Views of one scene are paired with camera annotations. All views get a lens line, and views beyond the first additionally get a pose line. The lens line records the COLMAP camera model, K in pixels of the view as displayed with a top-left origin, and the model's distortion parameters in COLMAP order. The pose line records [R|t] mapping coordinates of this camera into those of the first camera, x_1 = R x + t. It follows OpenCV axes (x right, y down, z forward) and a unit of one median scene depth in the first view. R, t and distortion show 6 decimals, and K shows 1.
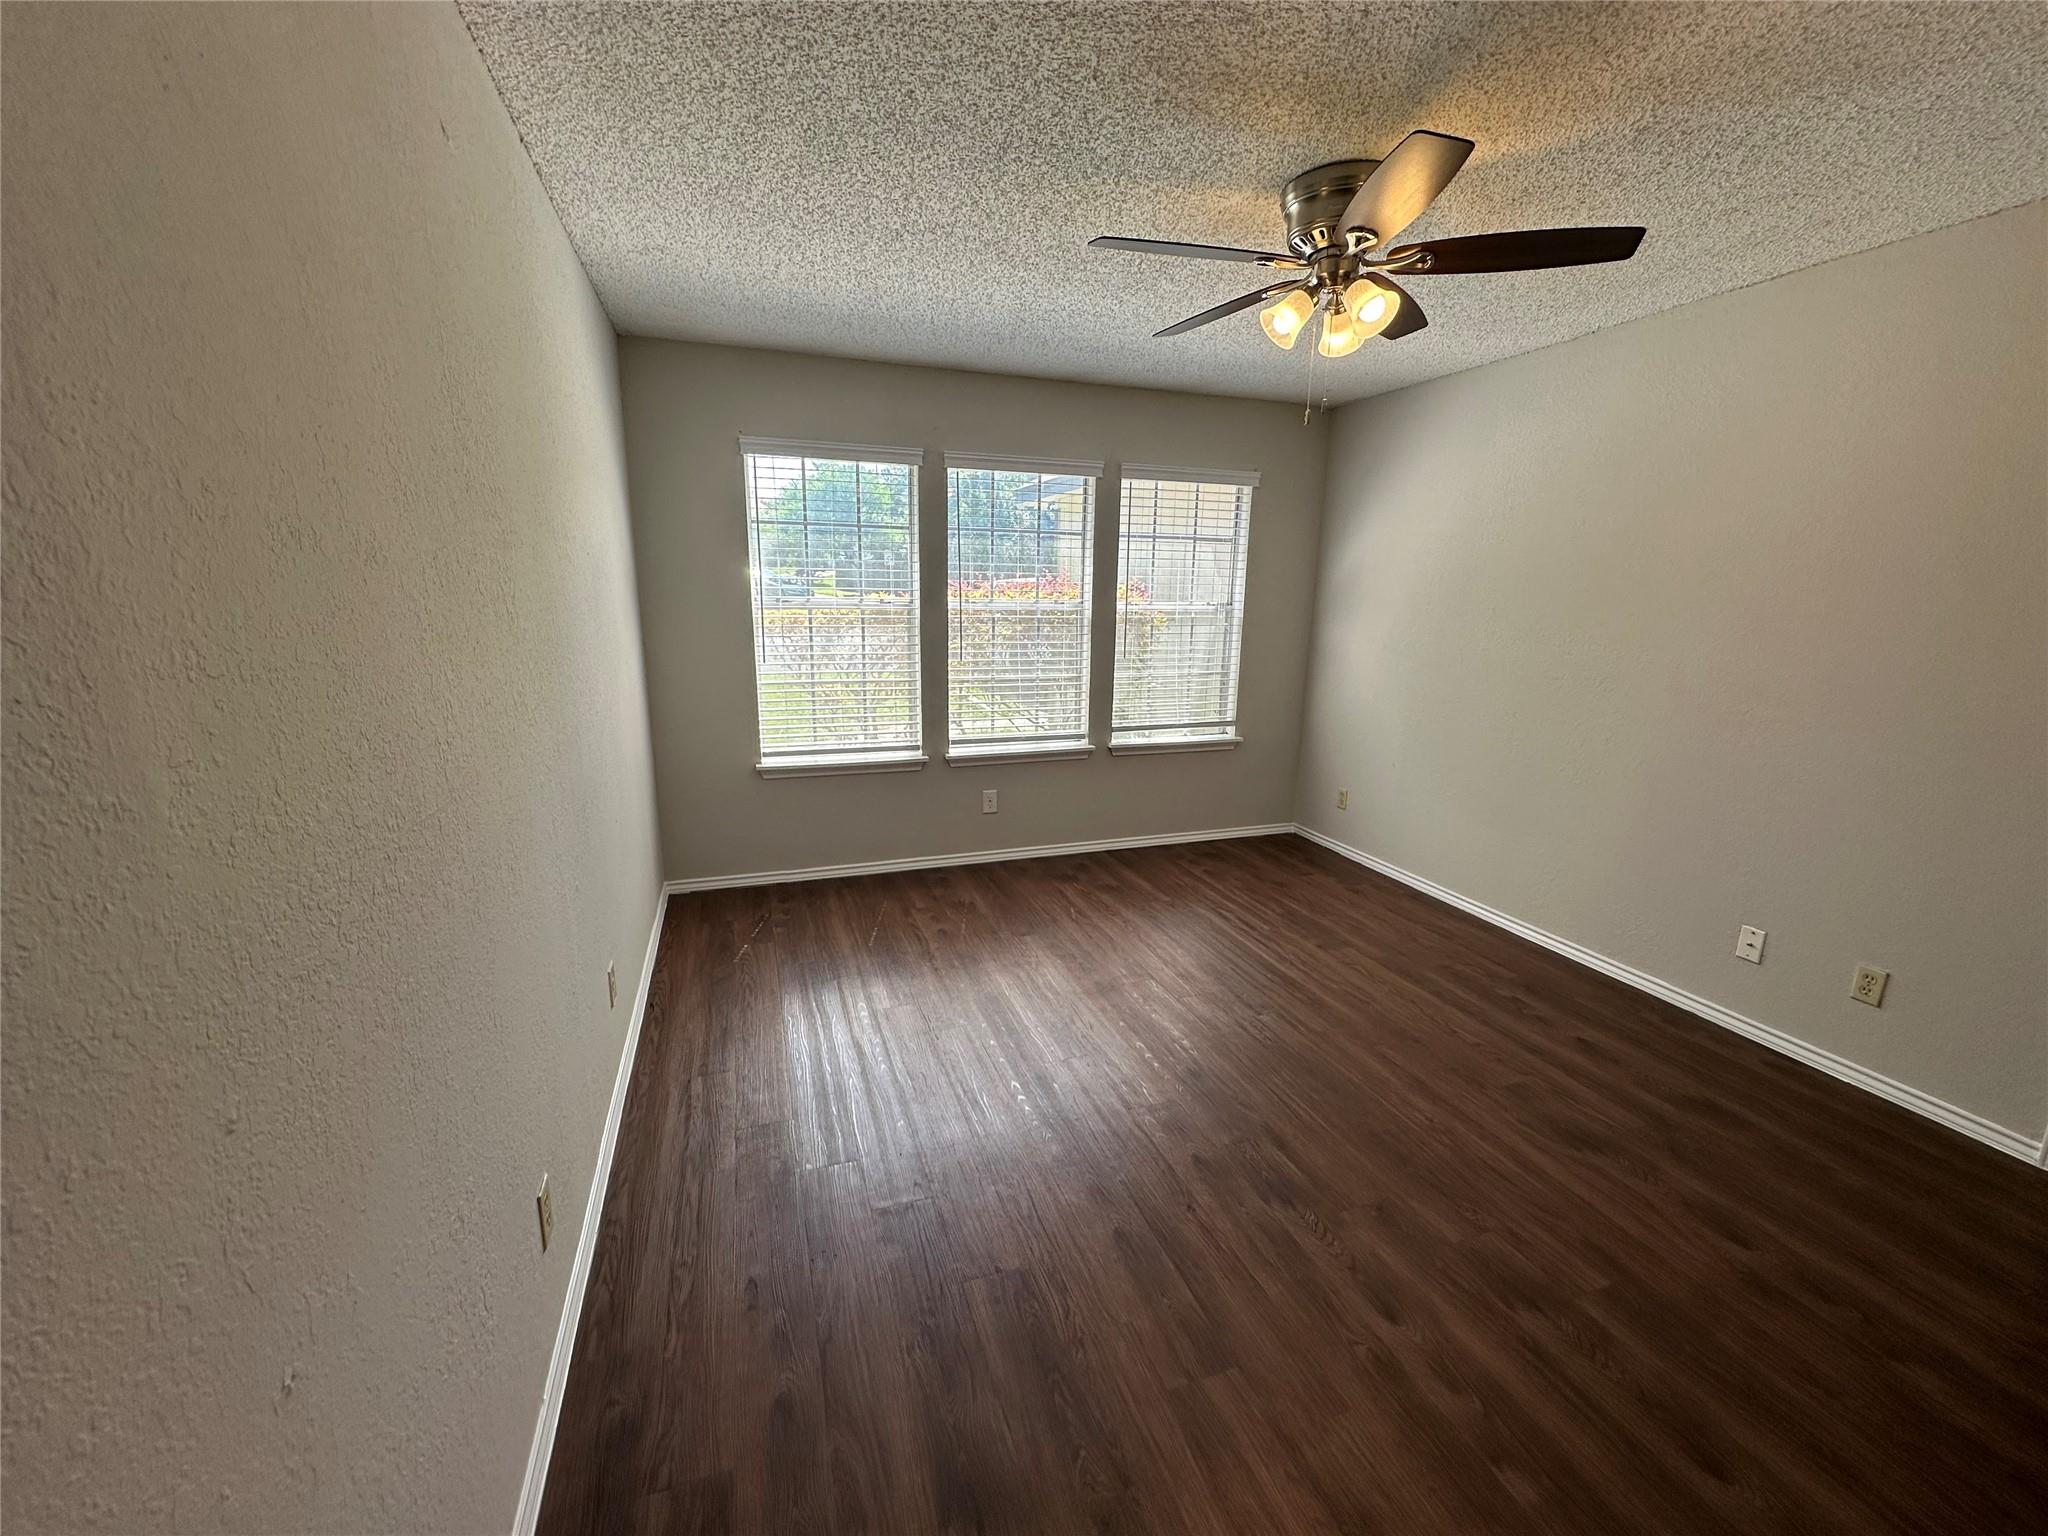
lens RADIAL K [[818.1, 0, 1026.6], [0, 818.1, 771.6], [0, 0, 1]] dist [0.002771, 0.000346]
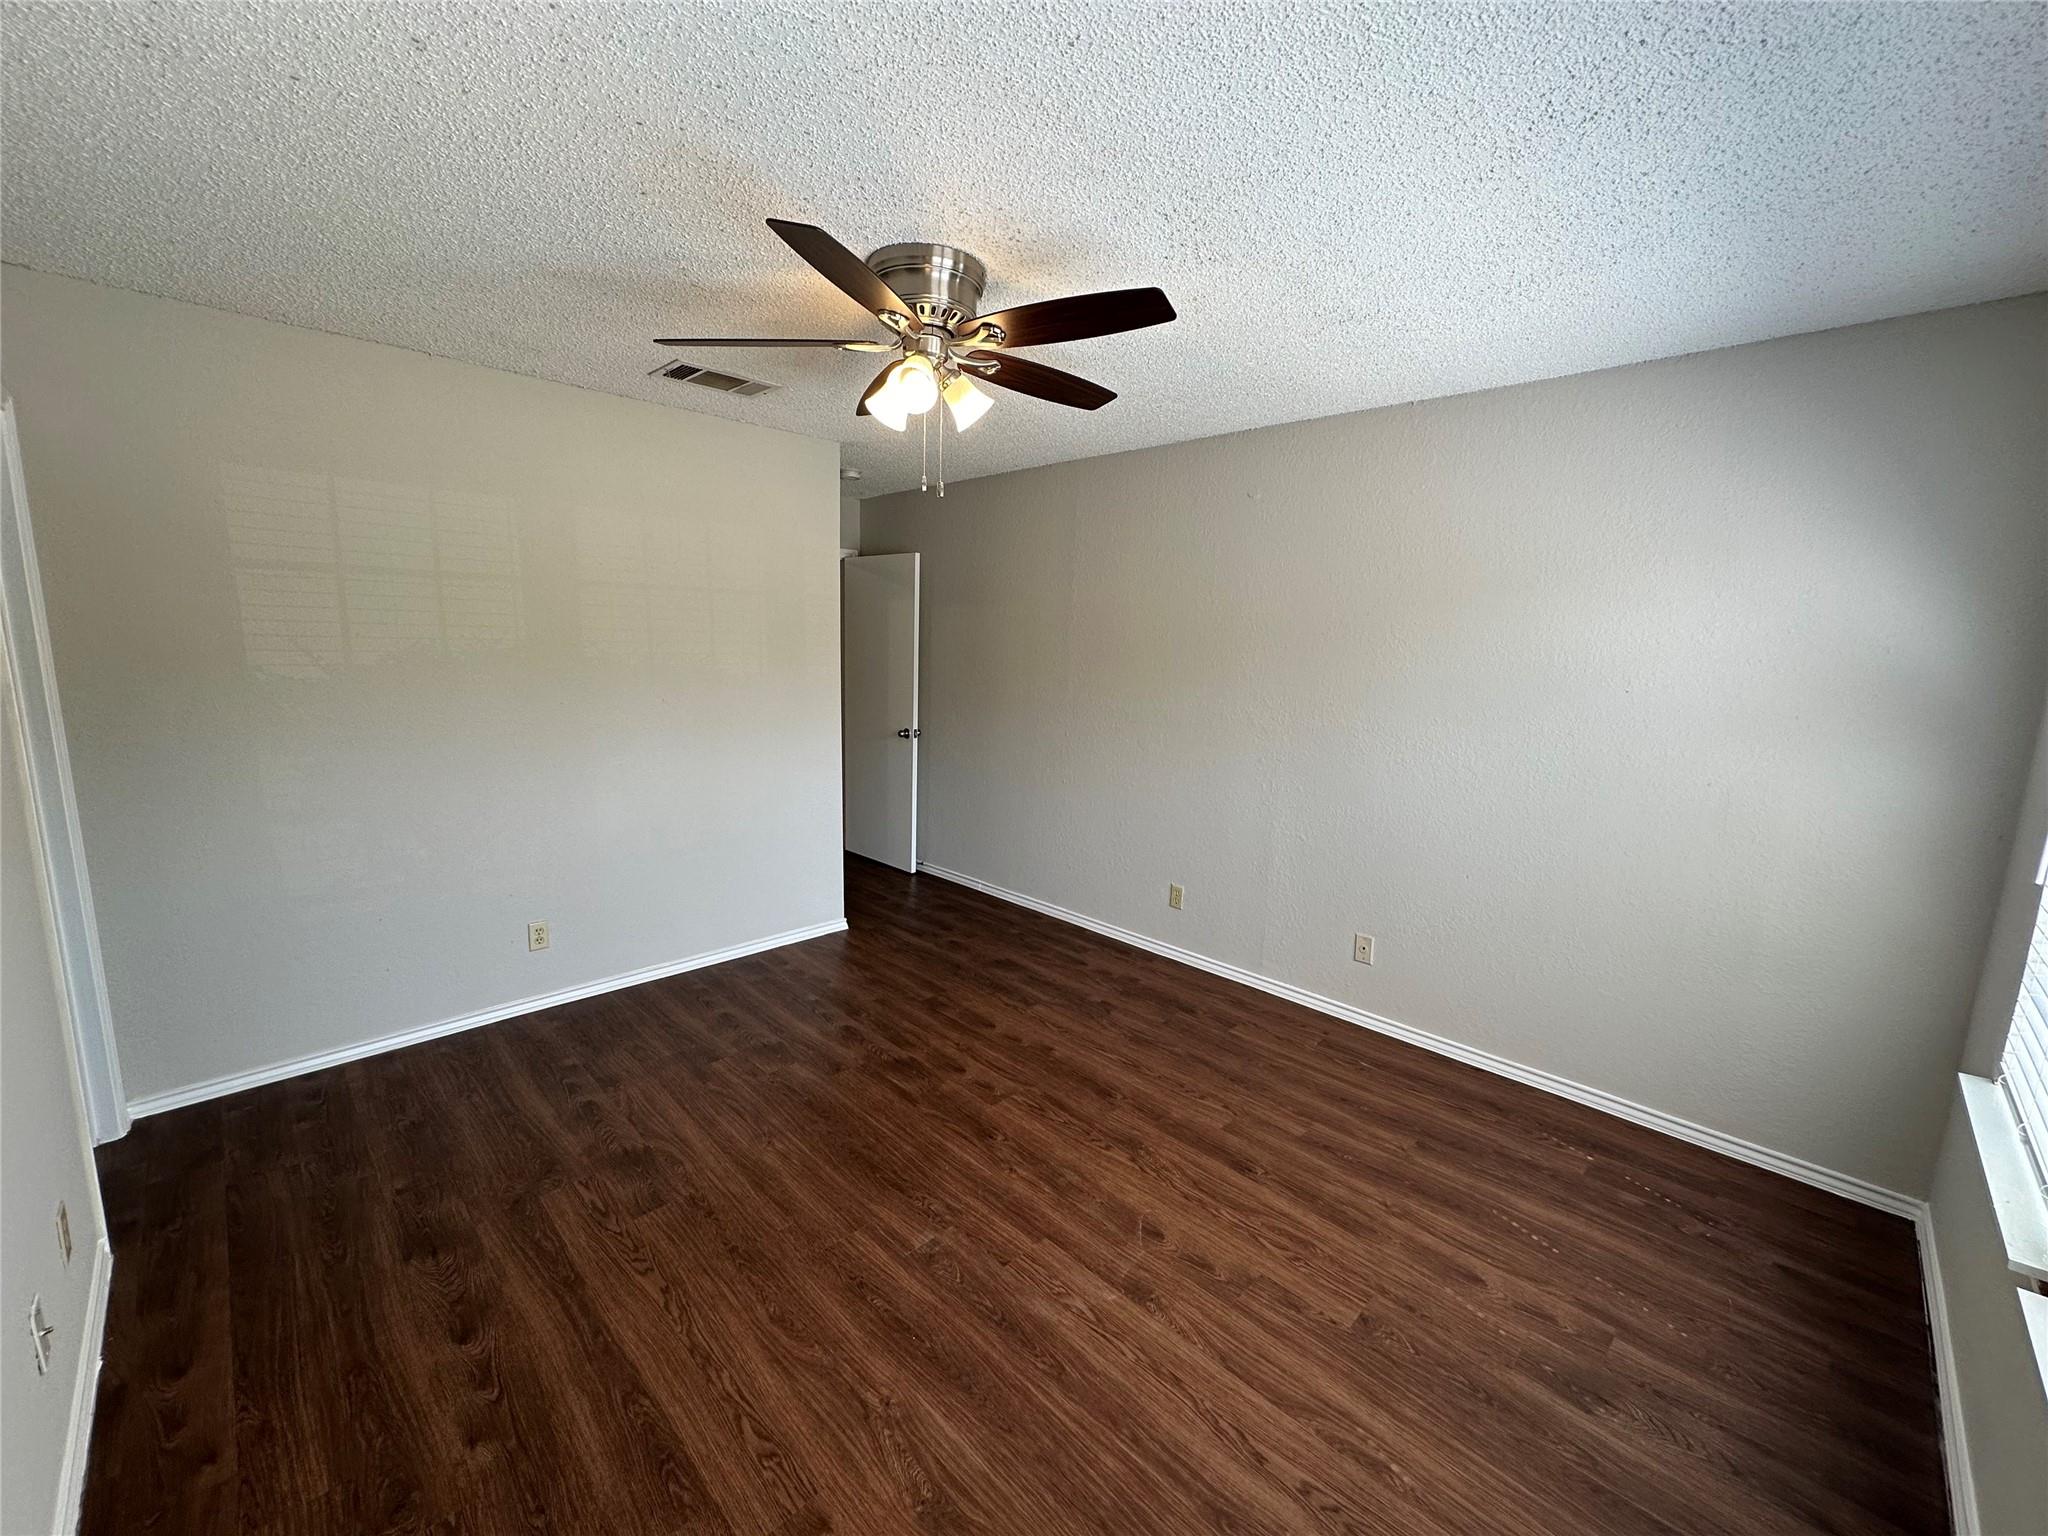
lens RADIAL K [[818.1, 0, 1026.6], [0, 818.1, 771.6], [0, 0, 1]] dist [0.002771, 0.000346]
pose [[-0.898080, 0.032349, -0.438640, 0.547337], [-0.137740, 0.926441, 0.350335, -0.384178], [0.417708, 0.375047, -0.827563, 1.565436]]
